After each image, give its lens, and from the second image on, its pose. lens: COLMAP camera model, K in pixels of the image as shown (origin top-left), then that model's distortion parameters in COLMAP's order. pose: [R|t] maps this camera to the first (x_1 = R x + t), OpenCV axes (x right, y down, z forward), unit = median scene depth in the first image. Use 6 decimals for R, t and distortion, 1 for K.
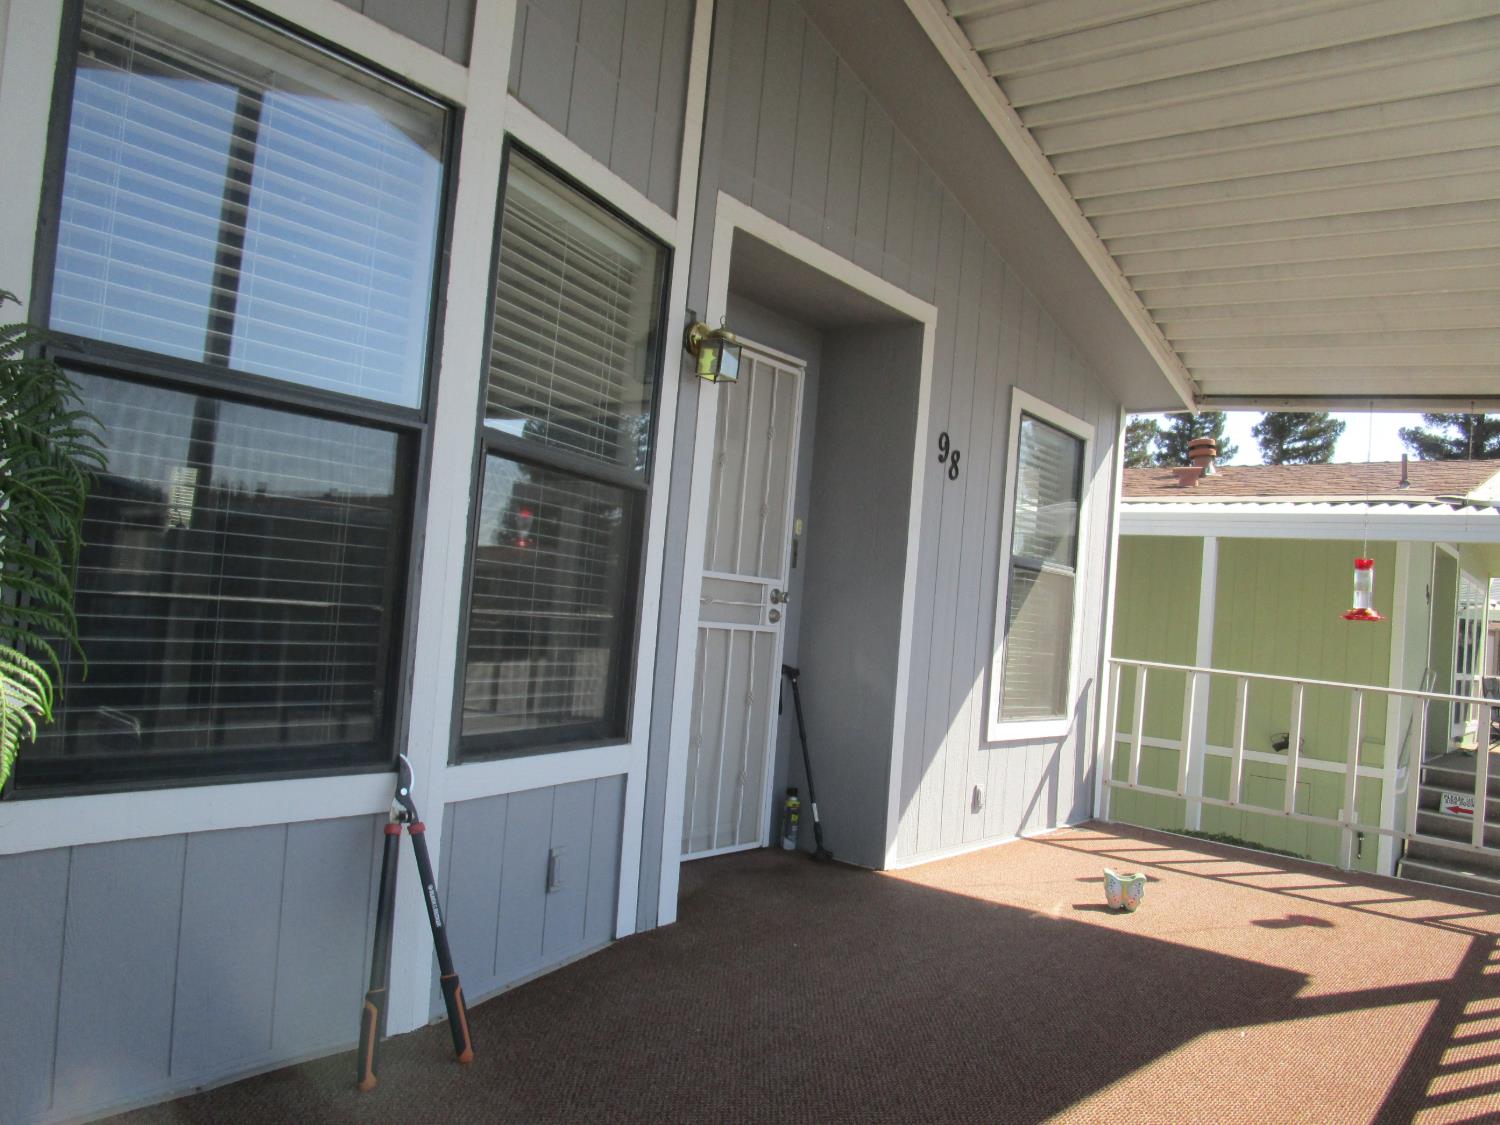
lens RADIAL K [[1082.3, 0, 734.4], [0, 1082.3, 560.9], [0, 0, 1]] dist [-0.011904, -0.015386]
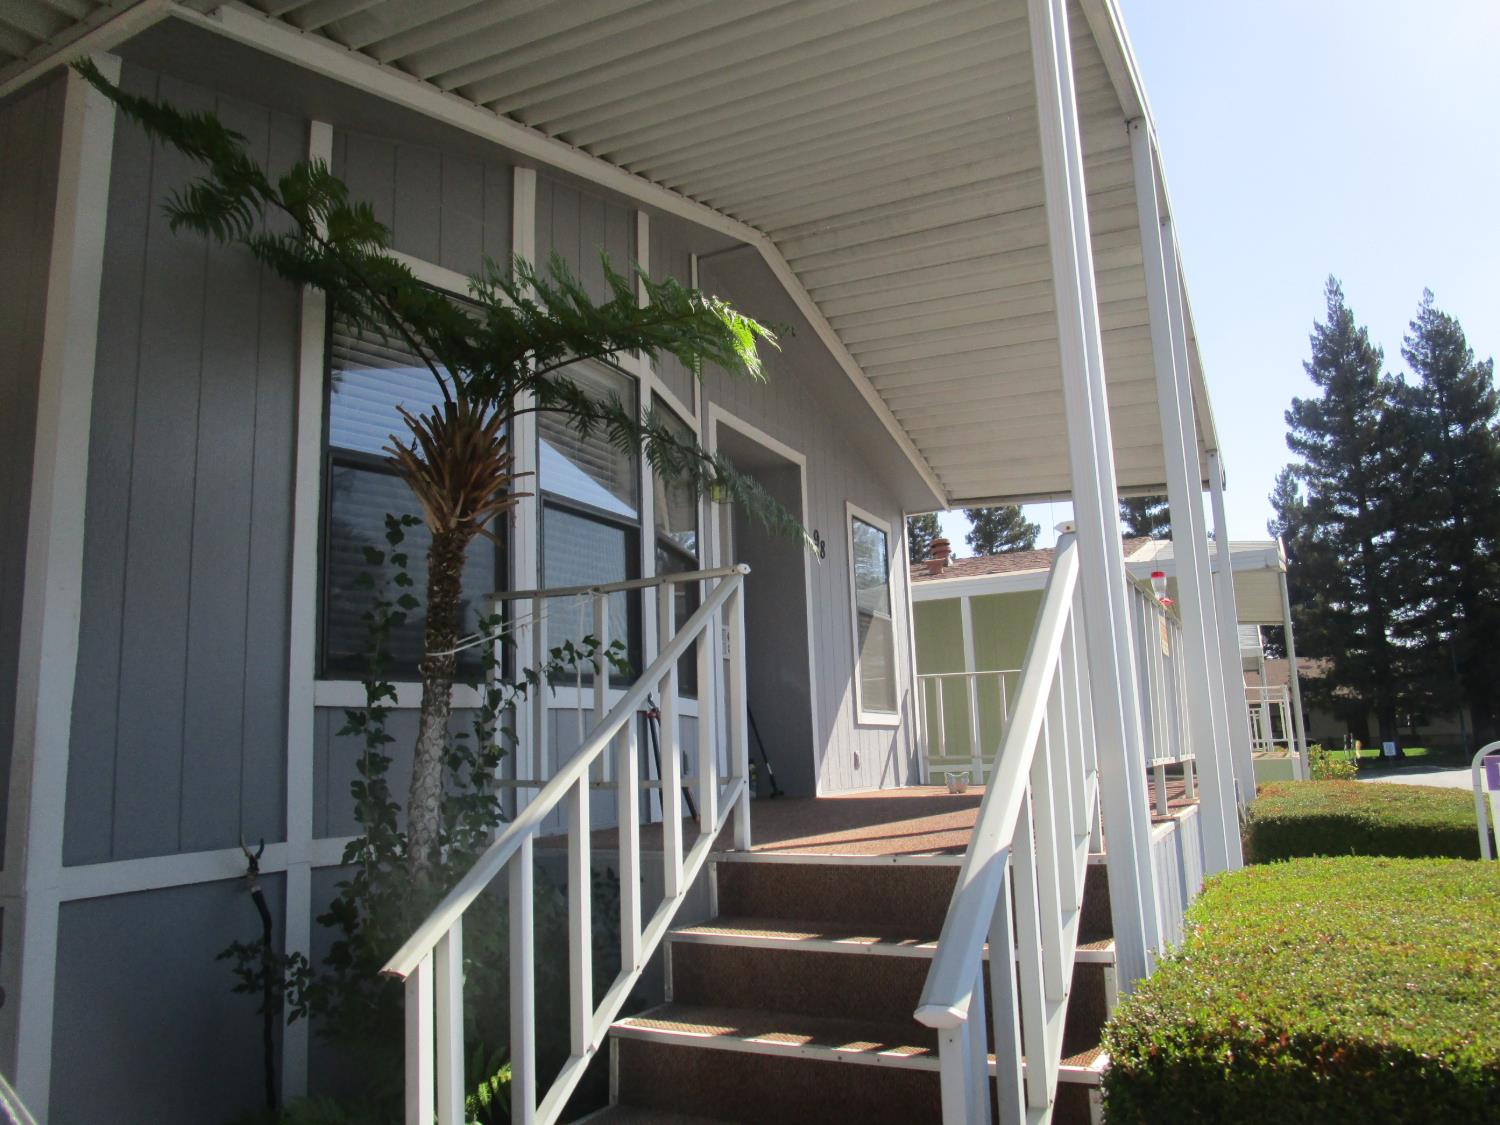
lens RADIAL K [[1082.3, 0, 758.7], [0, 1082.3, 561.2], [0, 0, 1]] dist [-0.011904, -0.015386]
pose [[0.964402, -0.073271, 0.254088, -0.272357], [0.104427, 0.988277, -0.111367, 0.089126], [-0.242949, 0.133936, 0.960748, -0.479935]]
